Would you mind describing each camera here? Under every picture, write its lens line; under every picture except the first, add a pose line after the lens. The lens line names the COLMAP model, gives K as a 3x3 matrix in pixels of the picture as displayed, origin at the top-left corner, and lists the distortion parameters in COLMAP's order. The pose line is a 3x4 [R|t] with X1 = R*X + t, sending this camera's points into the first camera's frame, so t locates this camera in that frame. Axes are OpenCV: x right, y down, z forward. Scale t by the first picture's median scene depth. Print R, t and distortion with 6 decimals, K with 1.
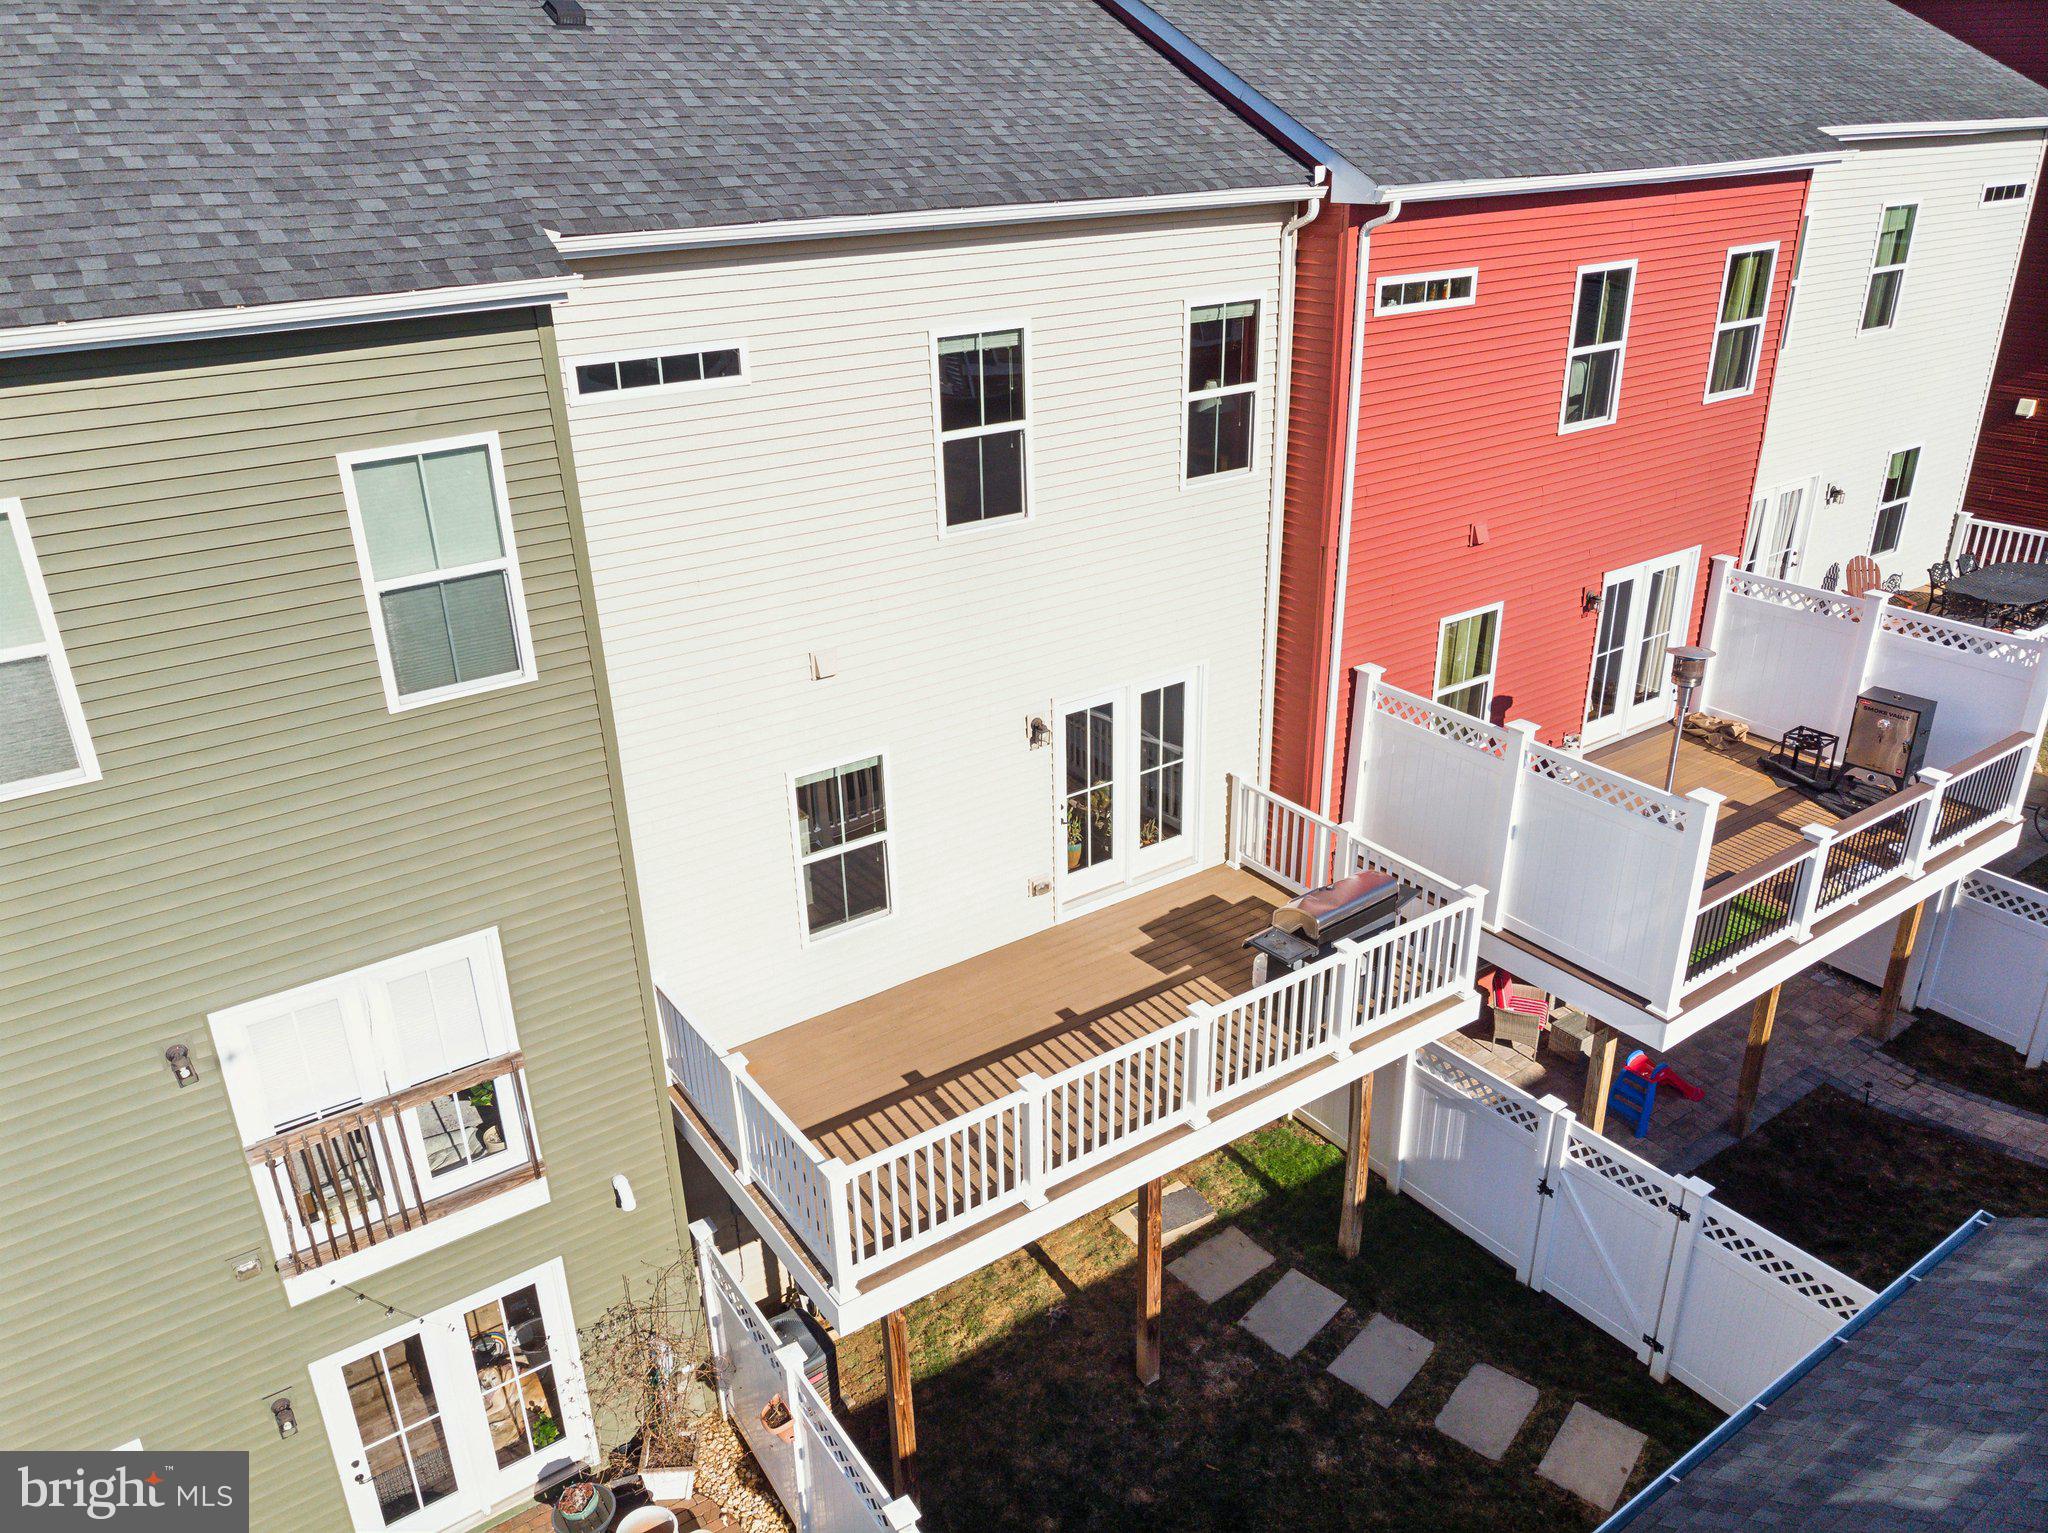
lens RADIAL K [[1503.0, 0, 1021.8], [0, 1503.0, 773.8], [0, 0, 1]] dist [-0.003911, 0.012916]
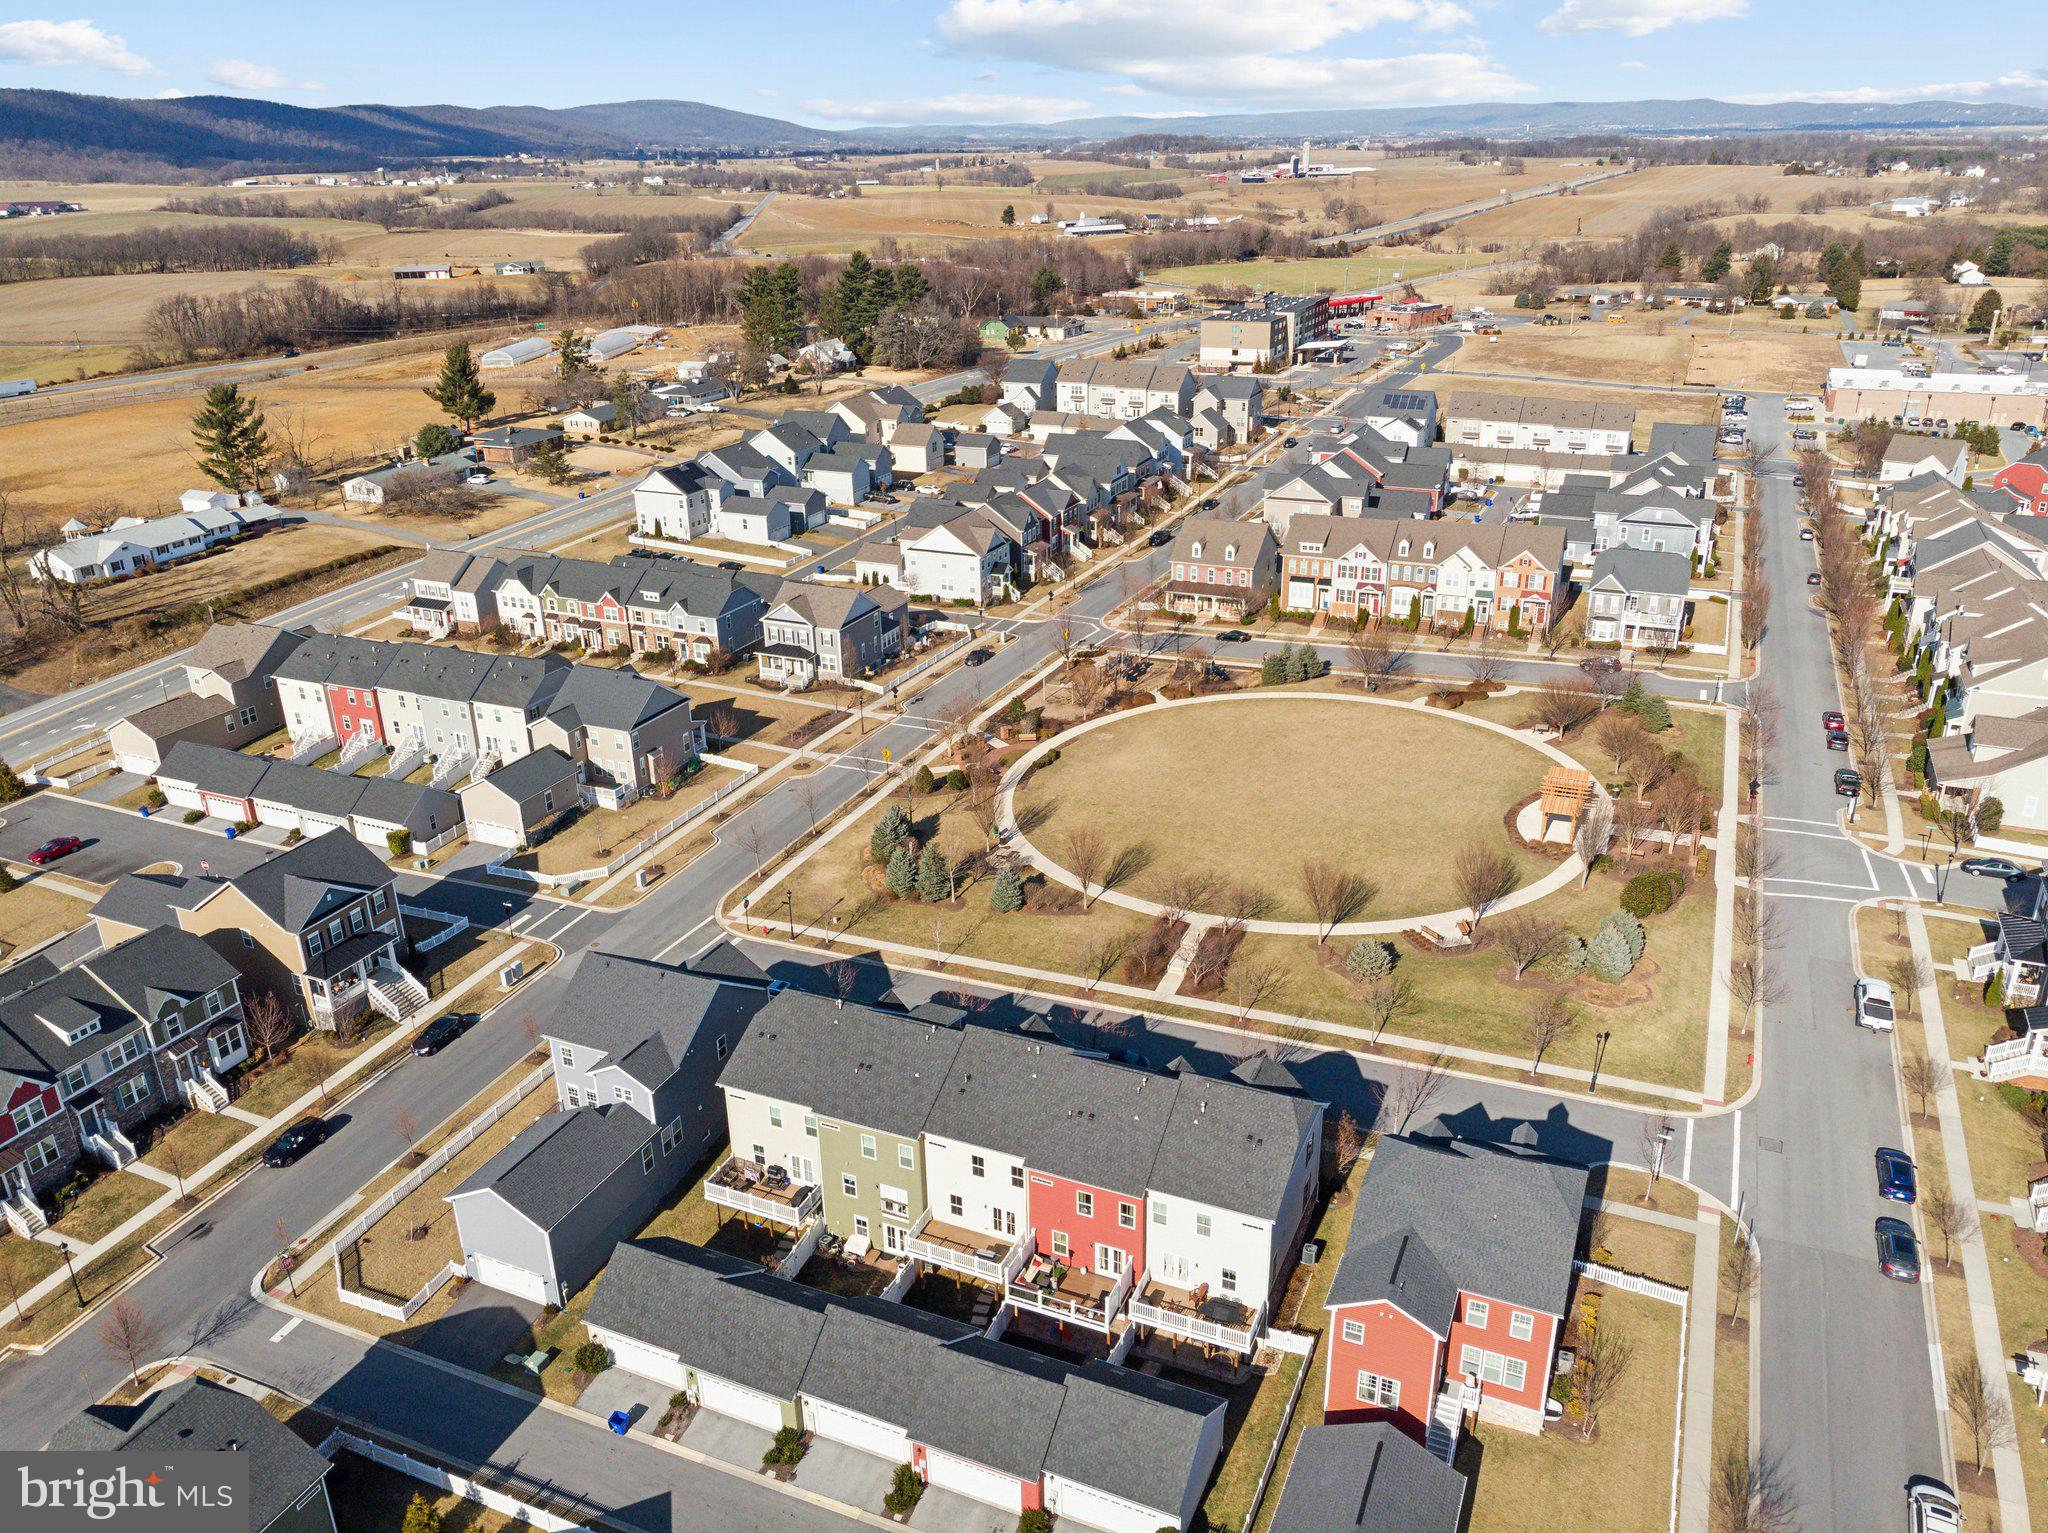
lens RADIAL K [[1503.0, 0, 1030.3], [0, 1503.0, 801.3], [0, 0, 1]] dist [-0.003911, 0.012916]
pose [[0.512215, 0.361602, -0.779025, 4.718235], [-0.342692, 0.917764, 0.200678, -3.125410], [0.787526, 0.164175, 0.594011, -3.139231]]
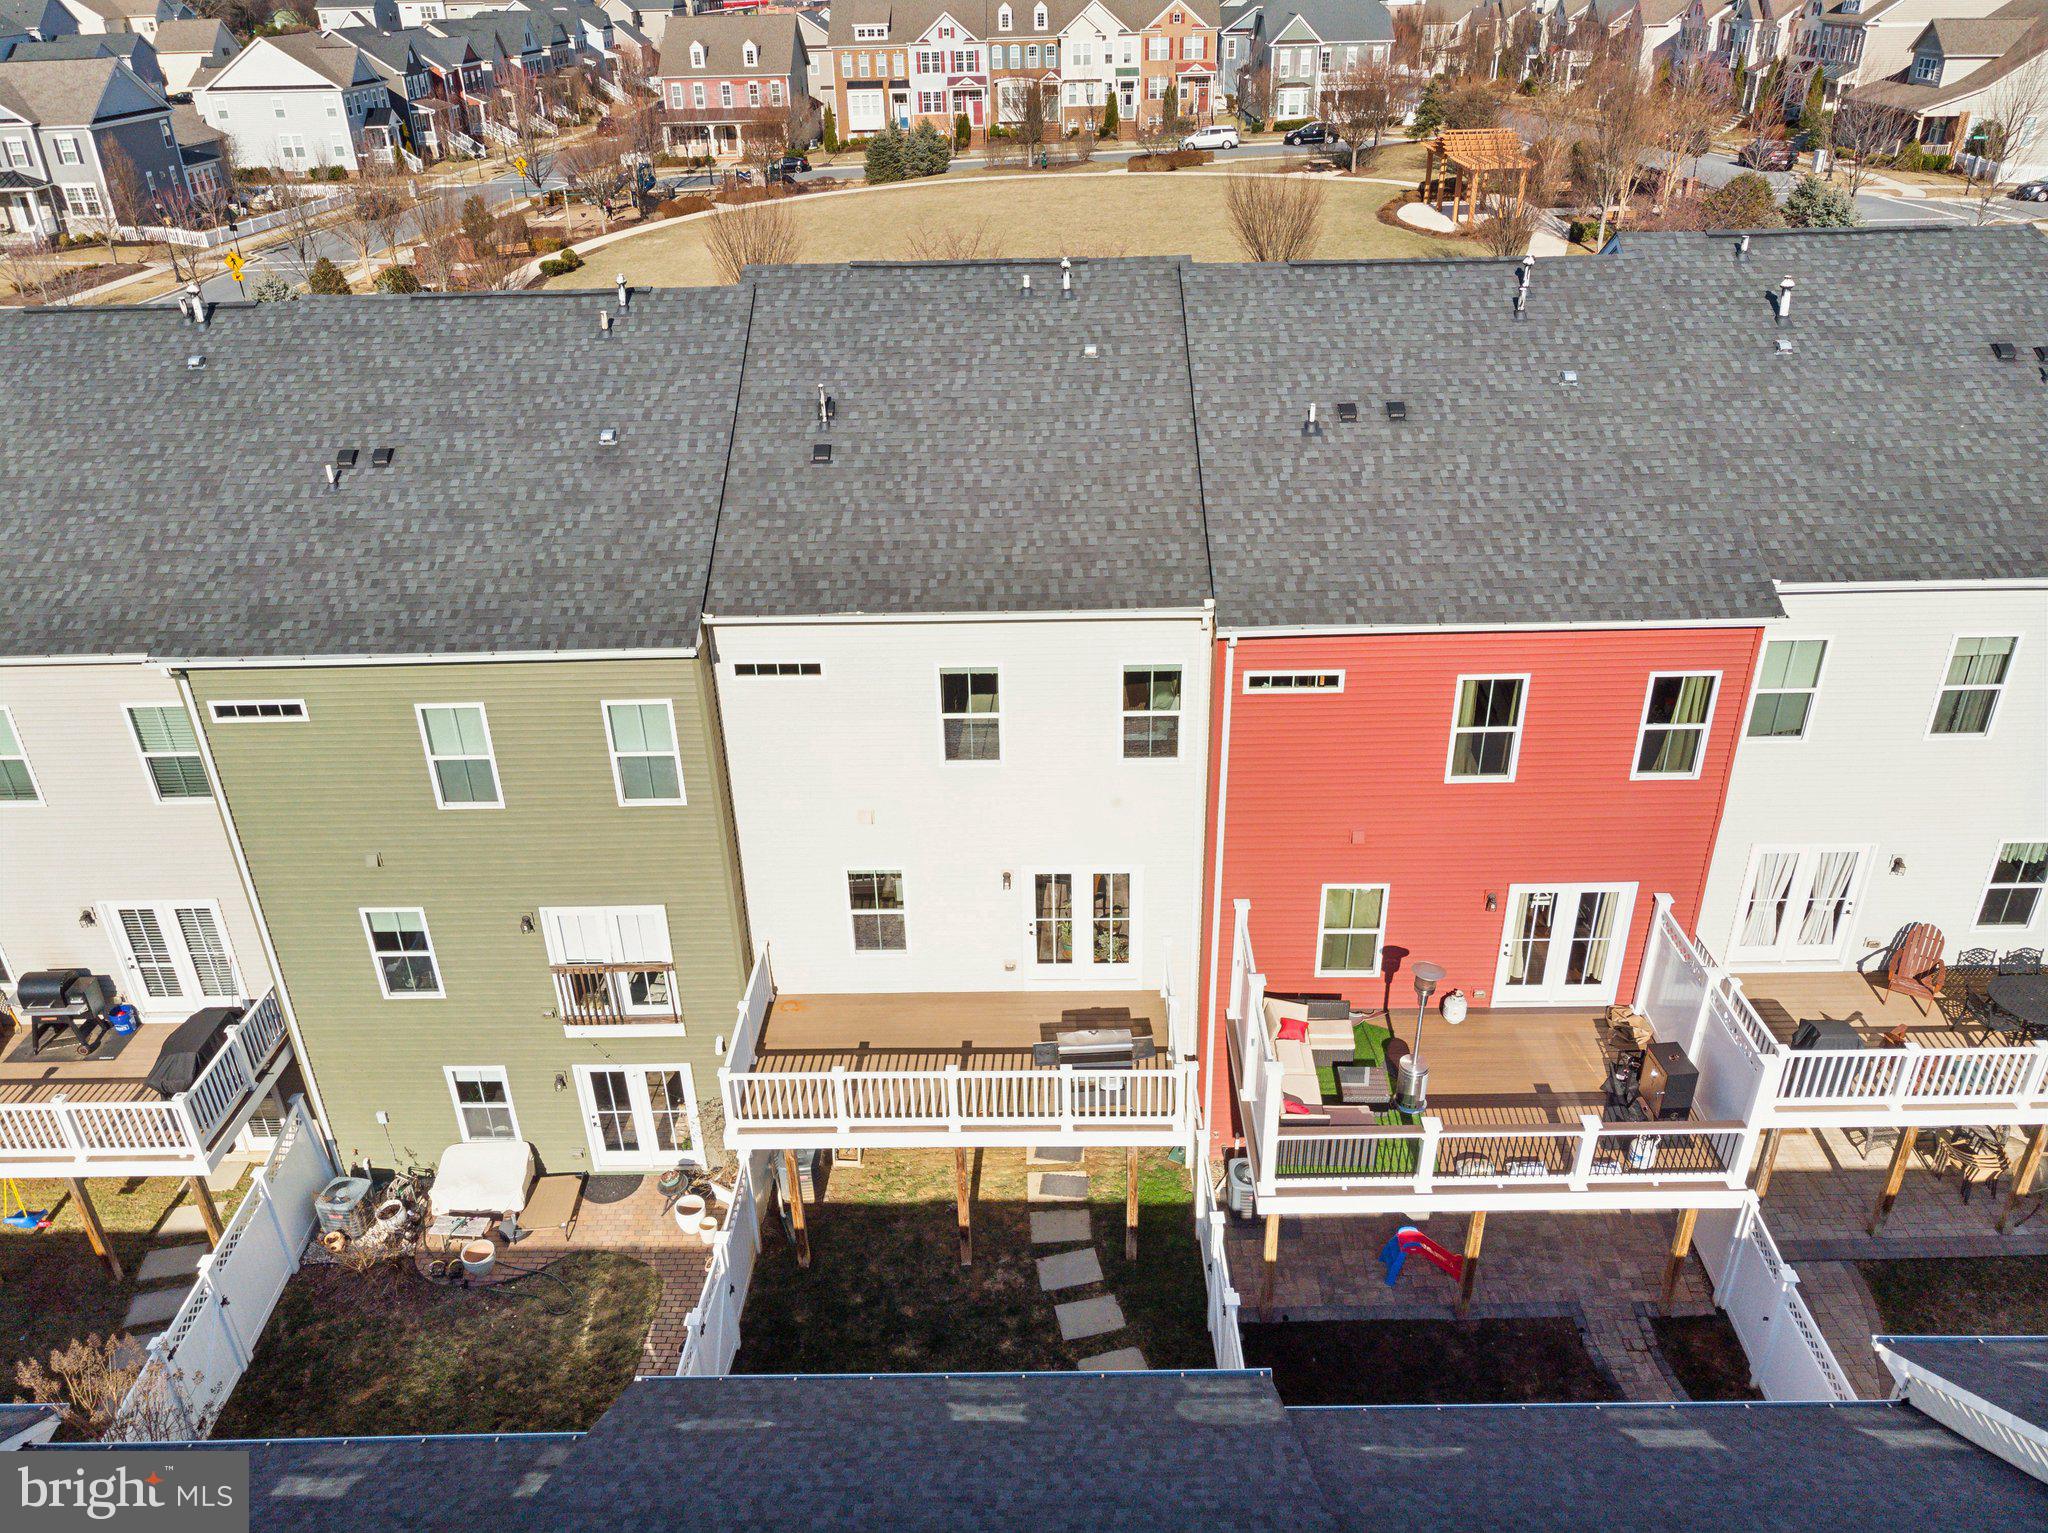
lens RADIAL K [[1503.0, 0, 1018.6], [0, 1503.0, 765.9], [0, 0, 1]] dist [-0.003911, 0.012916]
pose [[0.811878, 0.279143, -0.512770, 0.856349], [-0.233345, 0.960238, 0.153277, -0.416645], [0.535167, -0.004790, 0.844732, -0.410408]]
